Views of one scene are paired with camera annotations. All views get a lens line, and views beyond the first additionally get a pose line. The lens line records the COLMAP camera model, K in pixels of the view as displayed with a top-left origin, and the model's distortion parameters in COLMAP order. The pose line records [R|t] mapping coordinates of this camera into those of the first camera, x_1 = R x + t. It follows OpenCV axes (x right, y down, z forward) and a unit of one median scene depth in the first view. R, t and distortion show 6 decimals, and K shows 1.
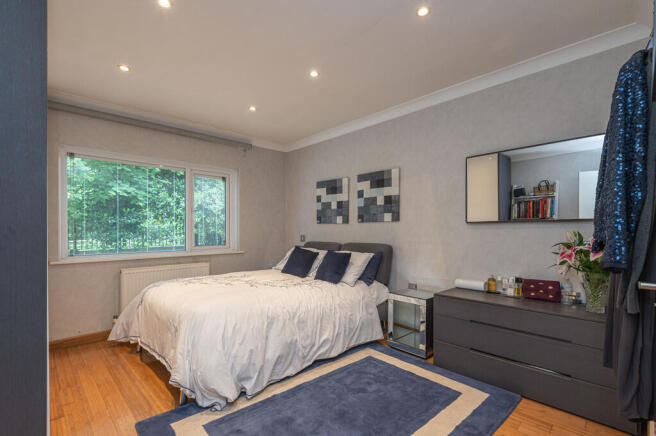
lens RADIAL K [[295.6, 0, 327.5], [0, 295.6, 231.5], [0, 0, 1]] dist [-0.001586, -0.000964]
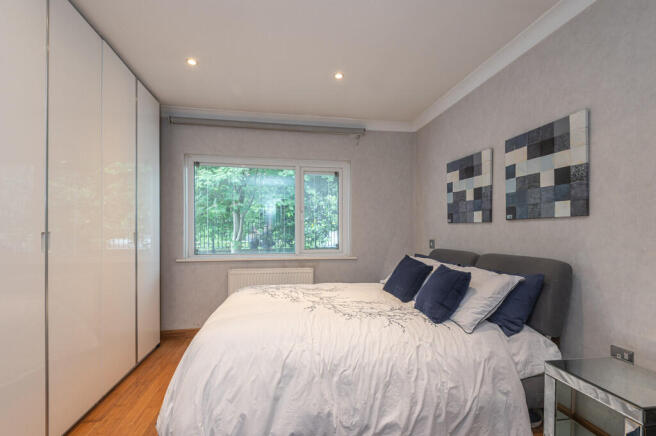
lens RADIAL K [[295.6, 0, 327.5], [0, 295.6, 231.5], [0, 0, 1]] dist [-0.001586, -0.000964]
pose [[0.824698, 0.003333, -0.565564, 0.159339], [-0.007930, 0.999952, -0.005670, -0.001733], [0.565518, 0.009160, 0.824685, 0.337977]]
